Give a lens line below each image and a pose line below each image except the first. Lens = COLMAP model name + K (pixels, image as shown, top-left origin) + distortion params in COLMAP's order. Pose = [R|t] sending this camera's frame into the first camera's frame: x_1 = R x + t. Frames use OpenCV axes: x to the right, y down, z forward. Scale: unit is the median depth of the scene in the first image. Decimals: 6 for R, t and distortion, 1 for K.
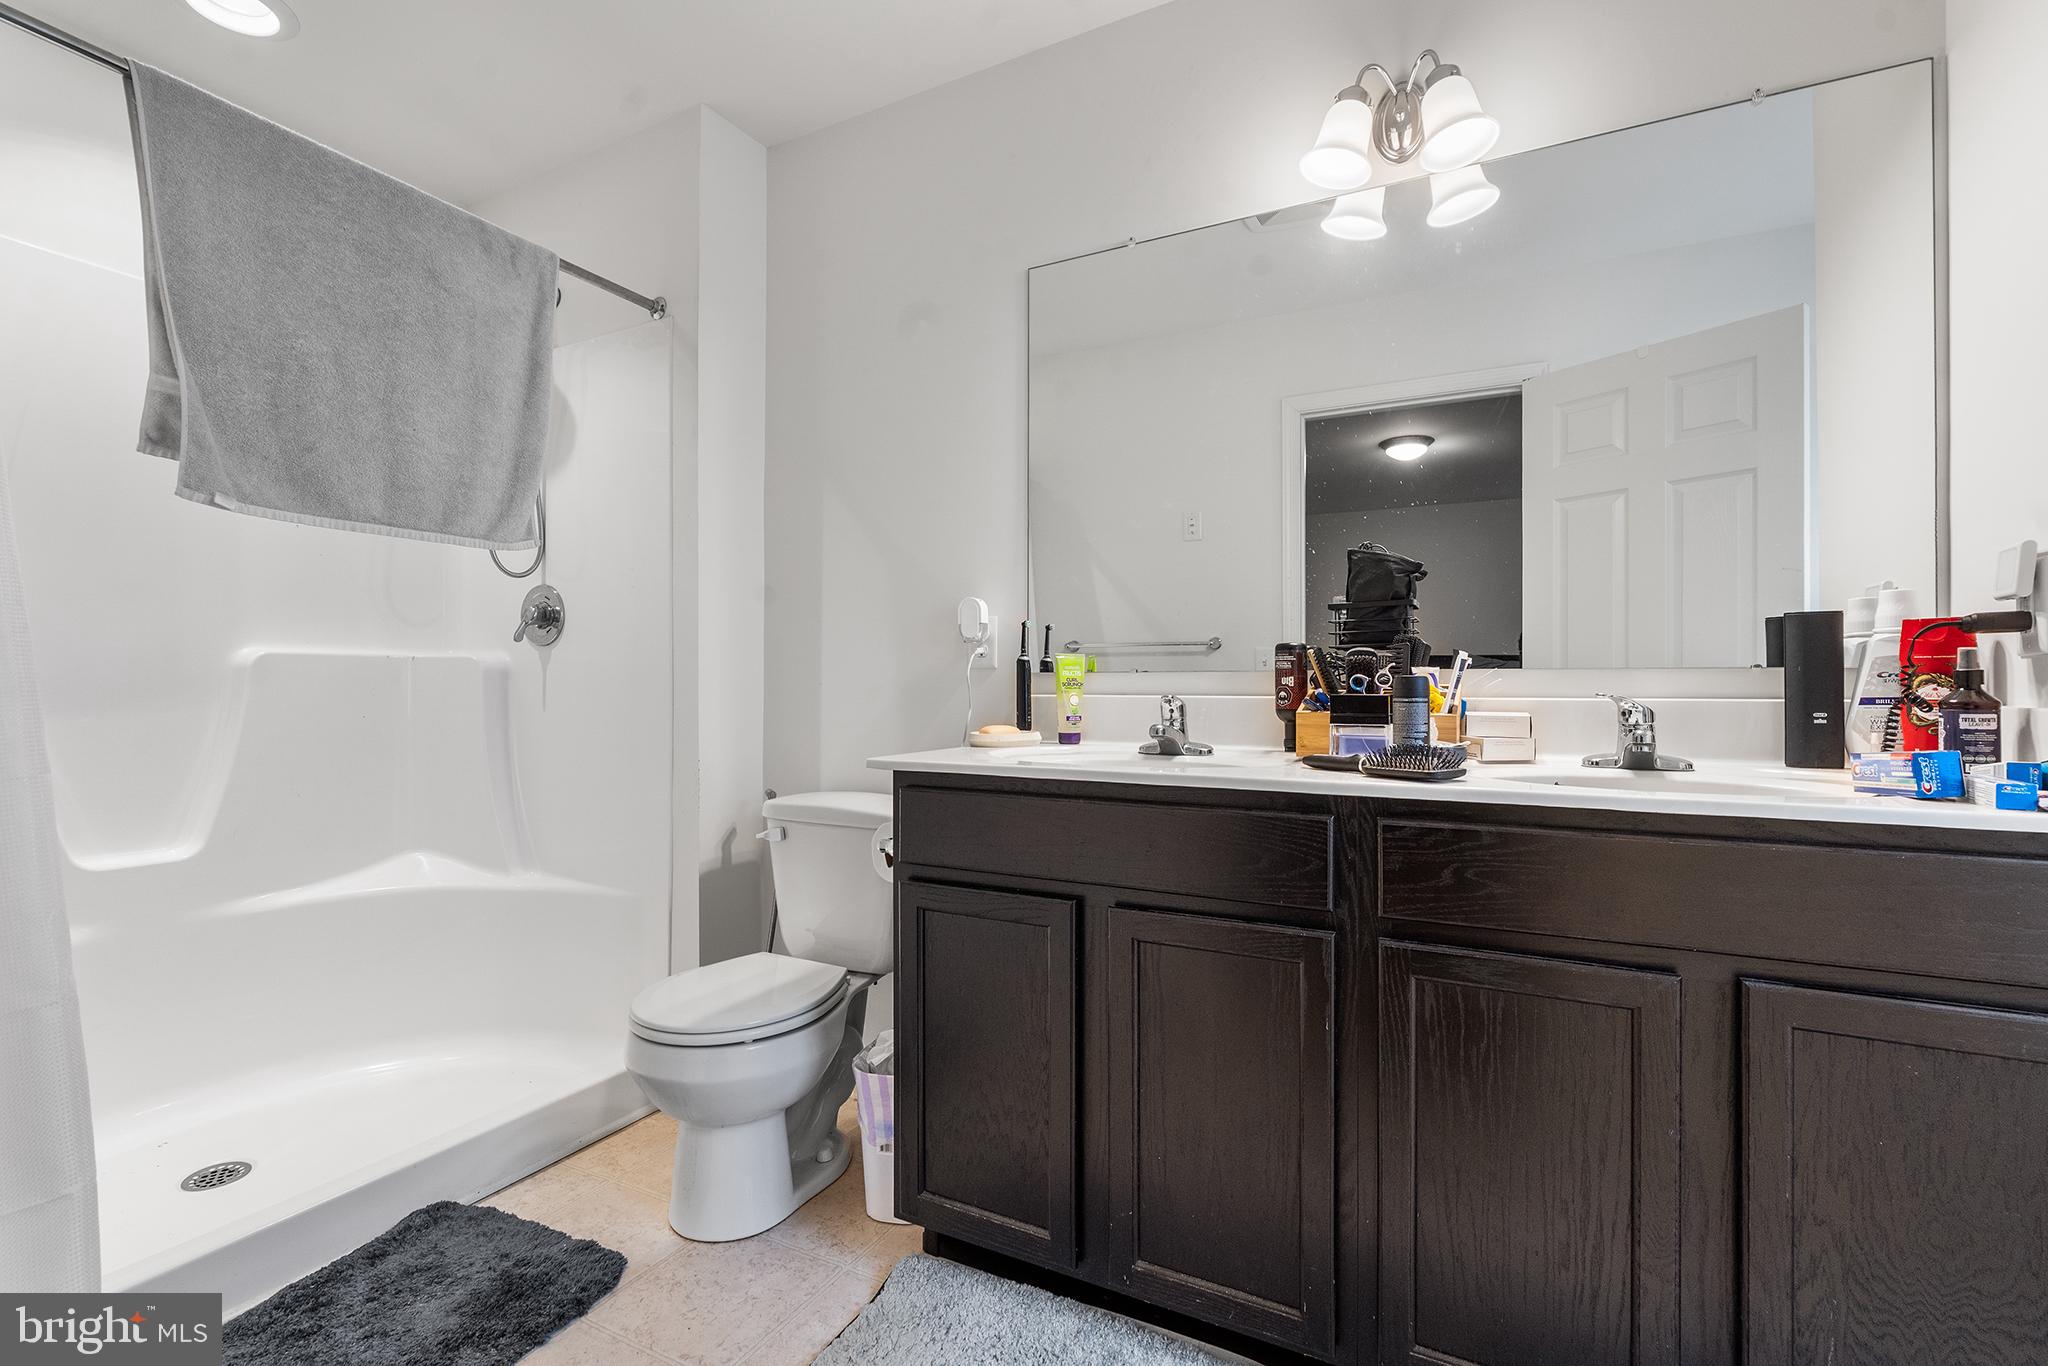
lens RADIAL K [[934.7, 0, 1024.1], [0, 934.7, 693.0], [0, 0, 1]] dist [-0.003219, -0.000571]
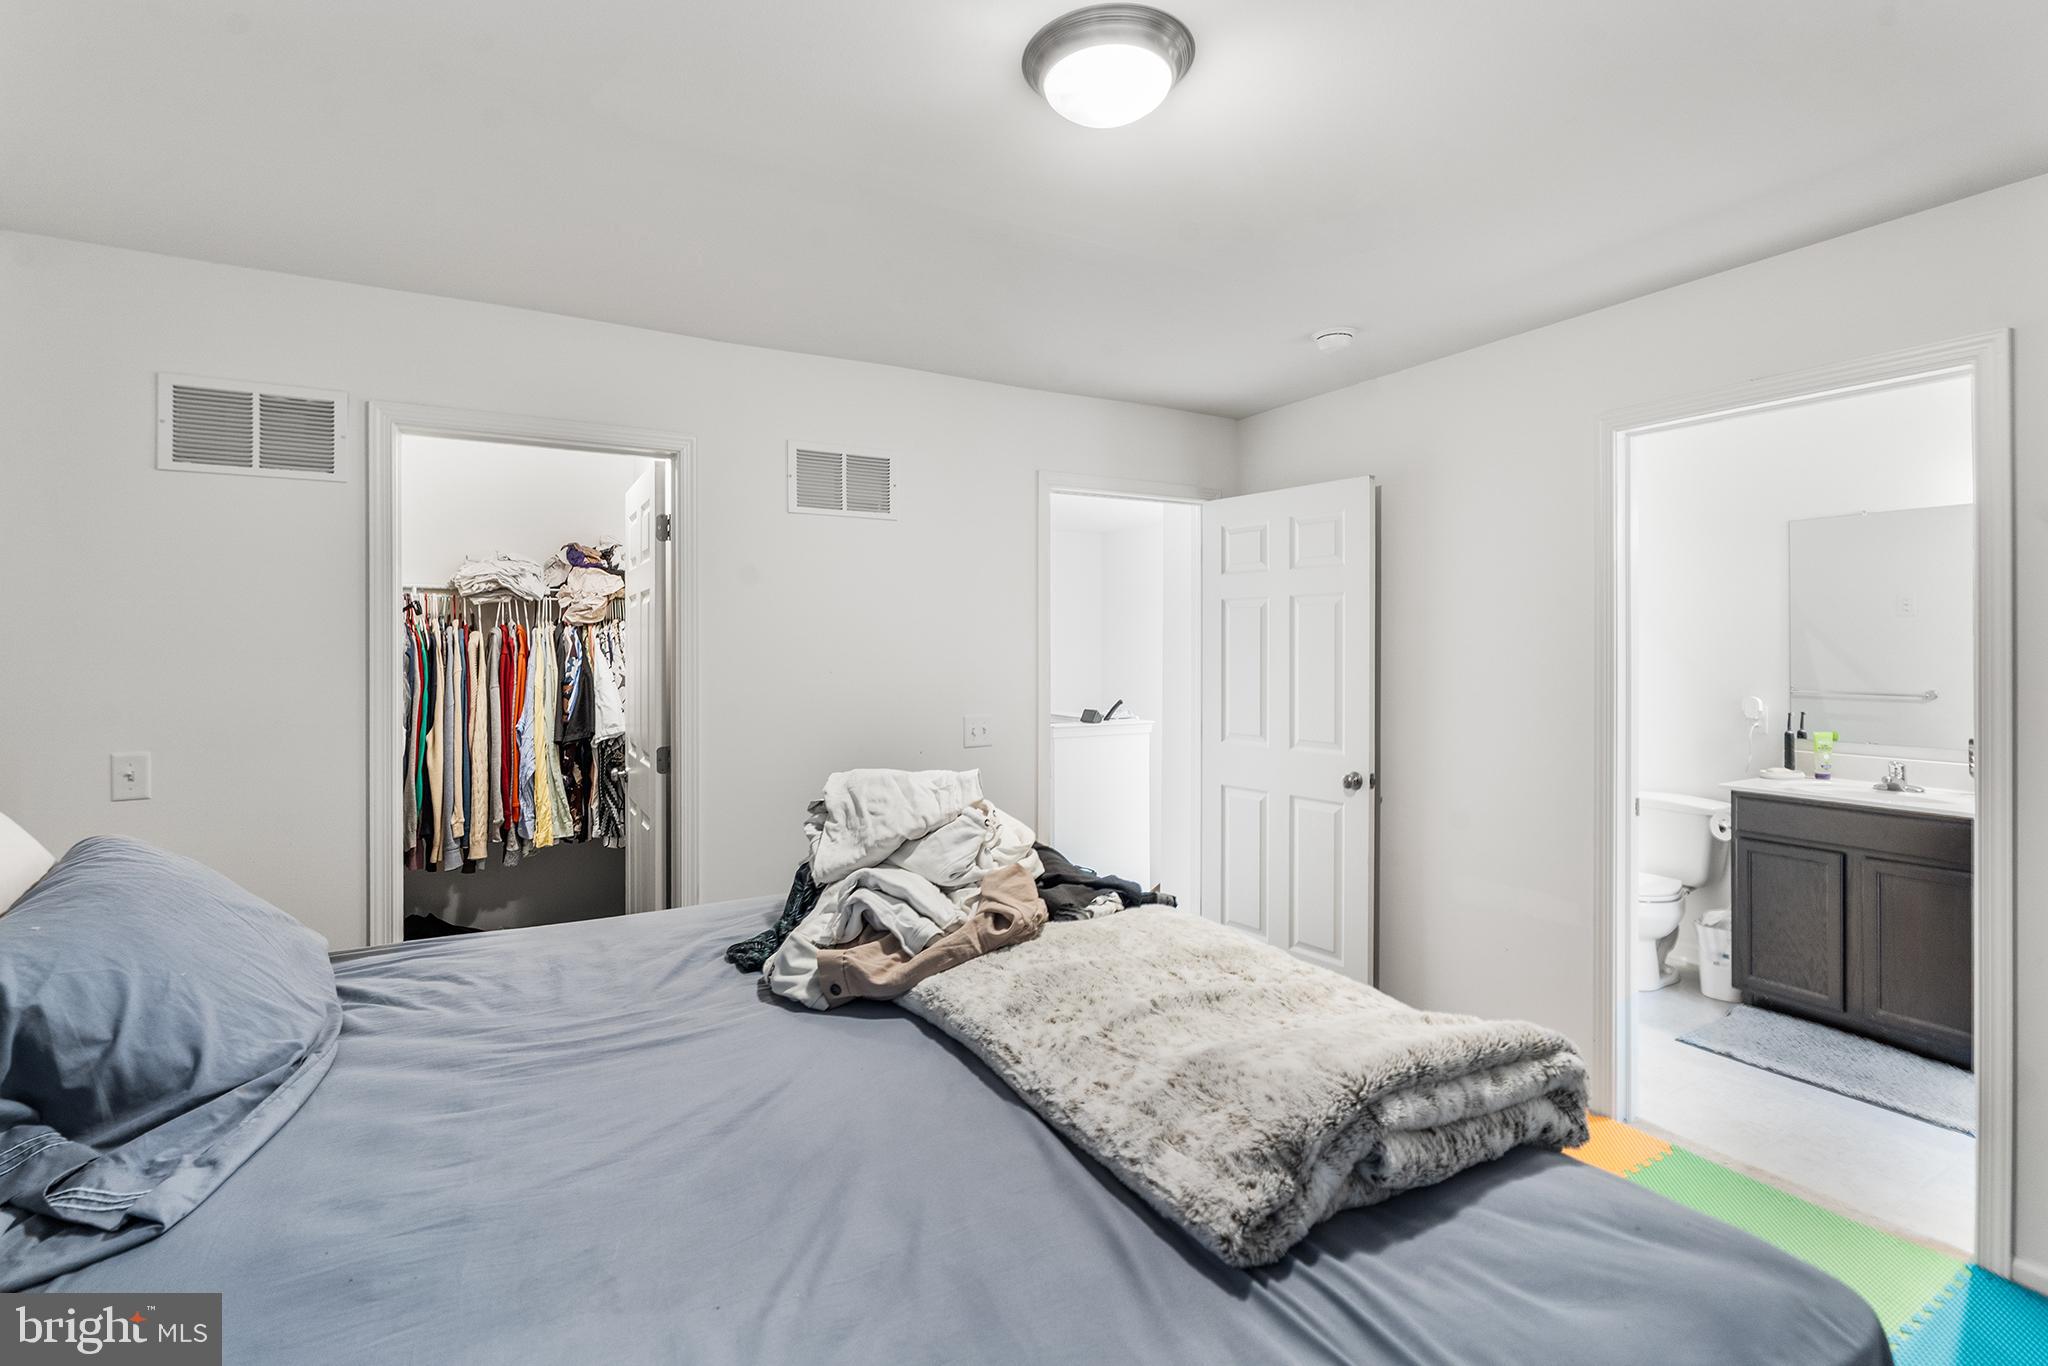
lens RADIAL K [[934.7, 0, 1005.5], [0, 934.7, 650.6], [0, 0, 1]] dist [-0.003219, -0.000571]
pose [[0.830847, -0.003500, -0.556490, -0.292828], [-0.000835, 0.999971, -0.007537, -0.203434], [0.556501, 0.006727, 0.830820, -1.598307]]
